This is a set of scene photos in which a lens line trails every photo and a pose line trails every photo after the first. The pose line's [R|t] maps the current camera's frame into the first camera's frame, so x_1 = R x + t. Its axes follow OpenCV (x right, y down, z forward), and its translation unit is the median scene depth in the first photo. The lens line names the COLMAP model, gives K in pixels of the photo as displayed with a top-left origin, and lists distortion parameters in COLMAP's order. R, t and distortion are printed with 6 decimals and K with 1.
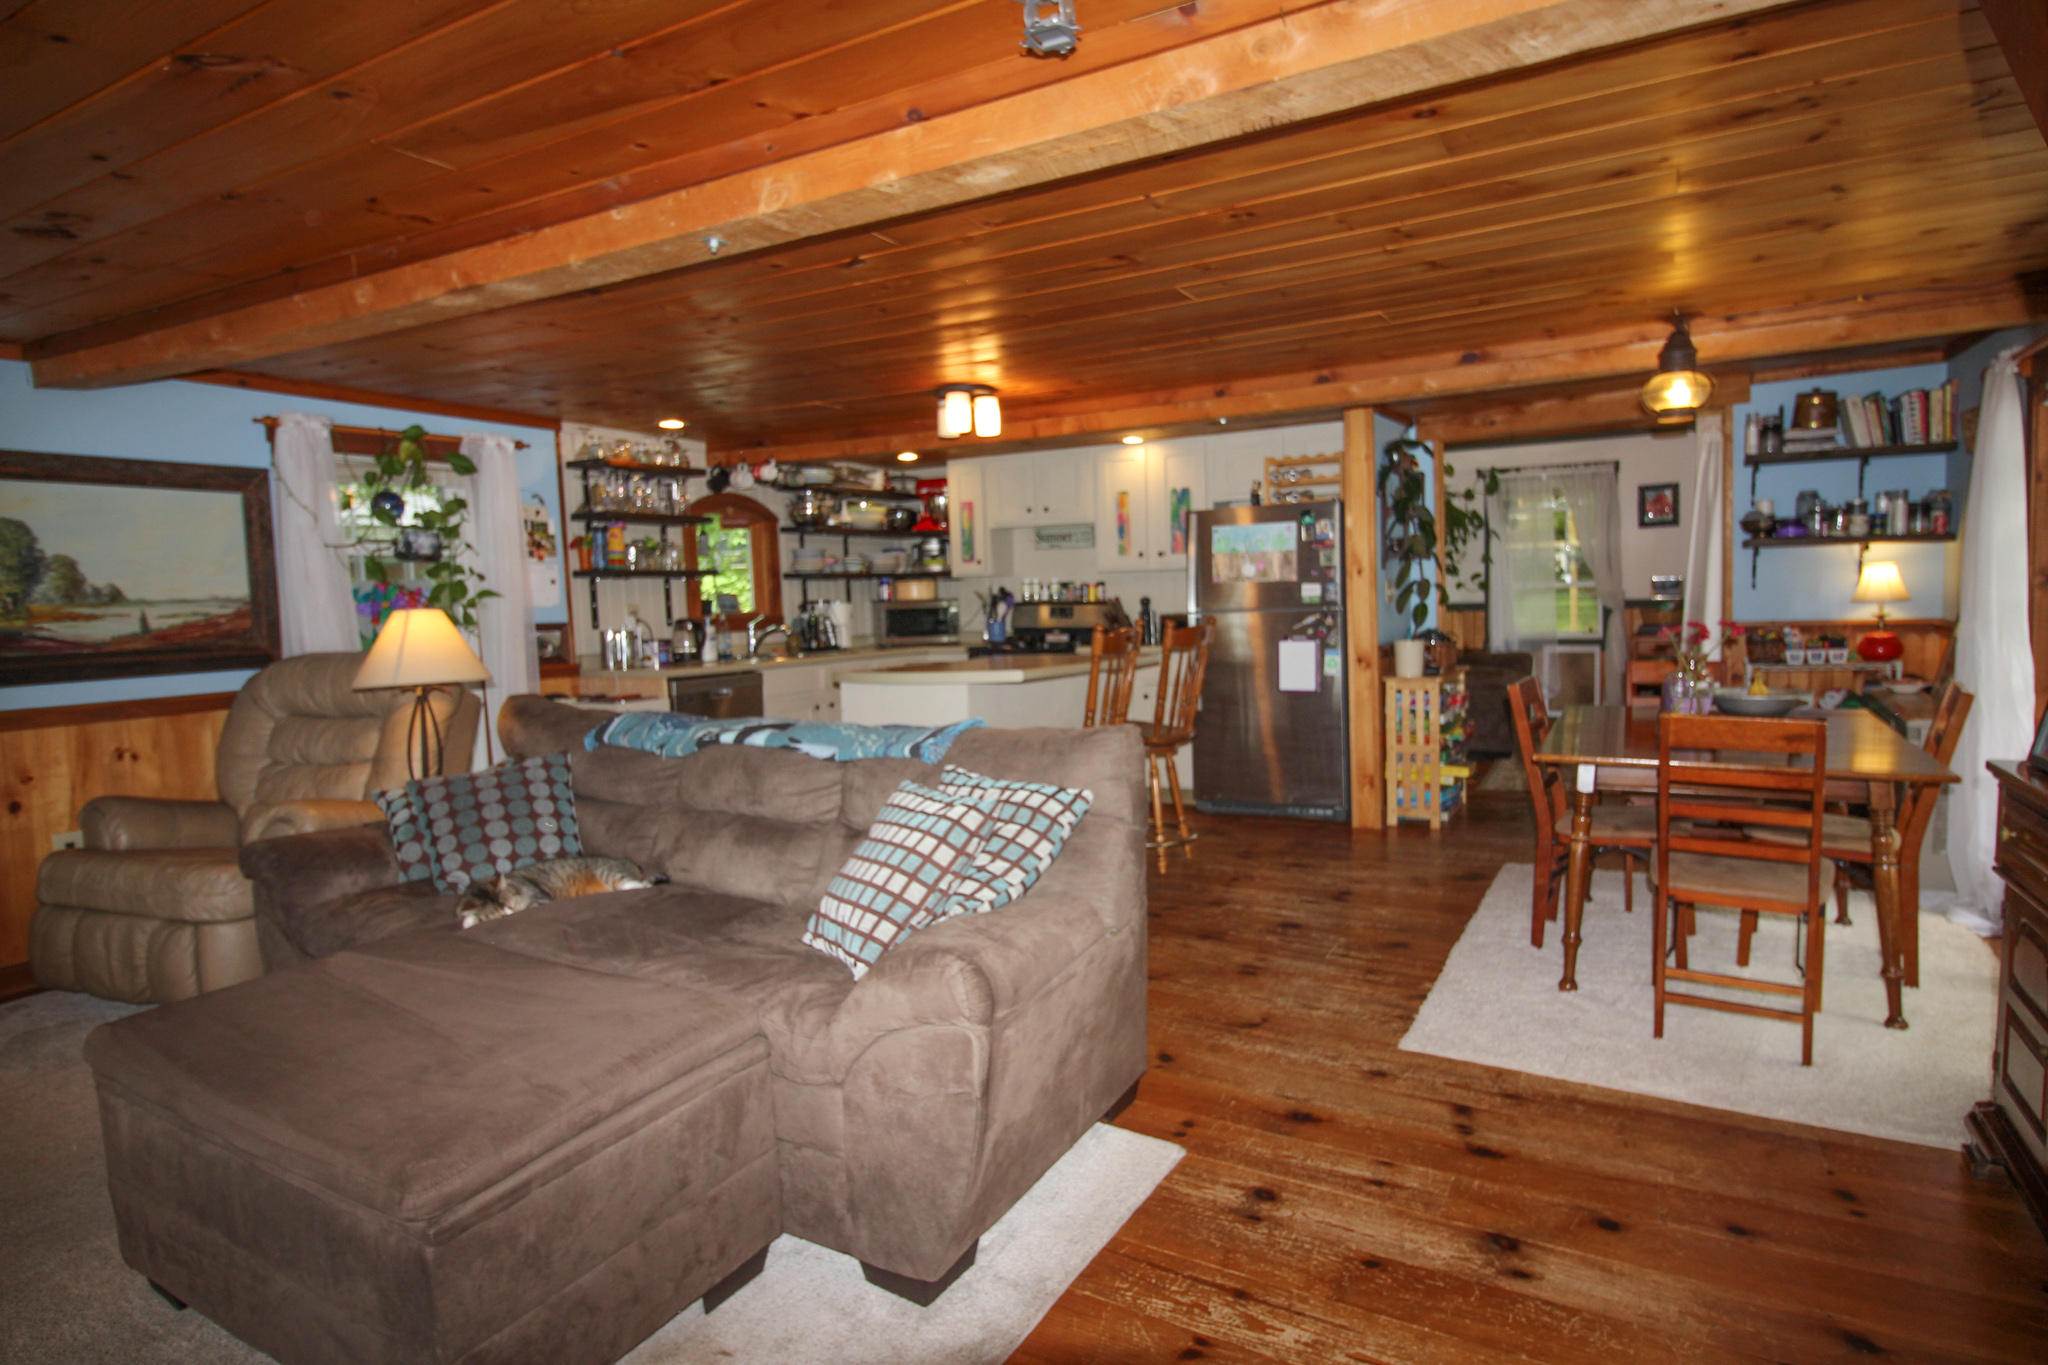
lens RADIAL K [[1125.1, 0, 1033.5], [0, 1125.1, 682.9], [0, 0, 1]] dist [0.007519, -0.000783]
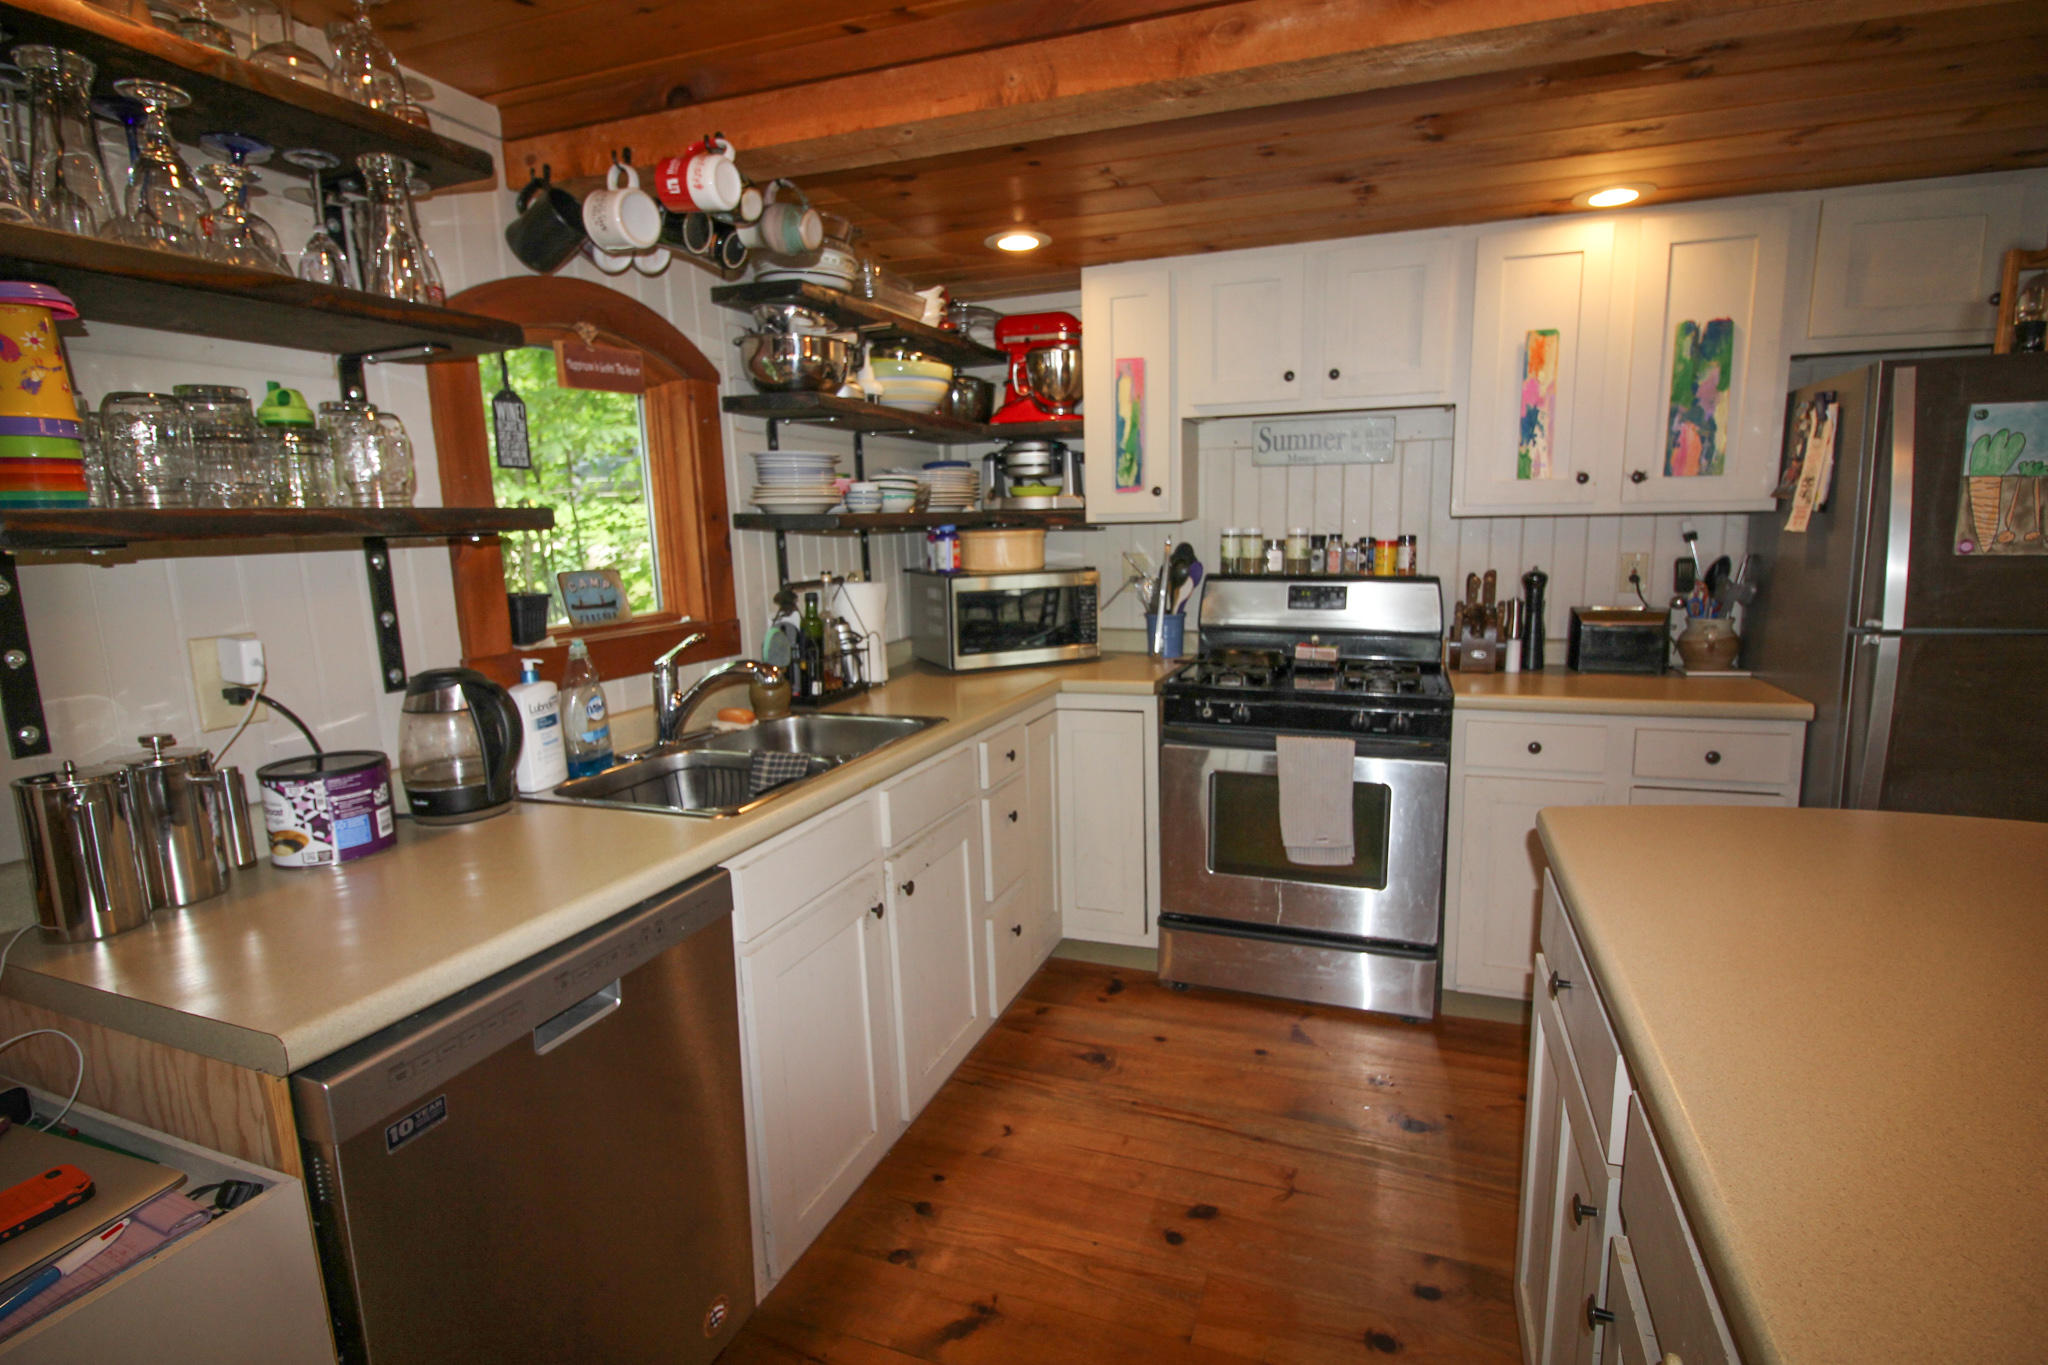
lens RADIAL K [[992.9, 0, 1032.9], [0, 992.9, 685.5], [0, 0, 1]] dist [-0.016984, -0.000415]
pose [[0.990019, -0.018786, 0.139675, -0.169306], [0.007518, 0.996705, 0.080768, -0.065143], [-0.140732, -0.078912, 0.986898, 0.637807]]
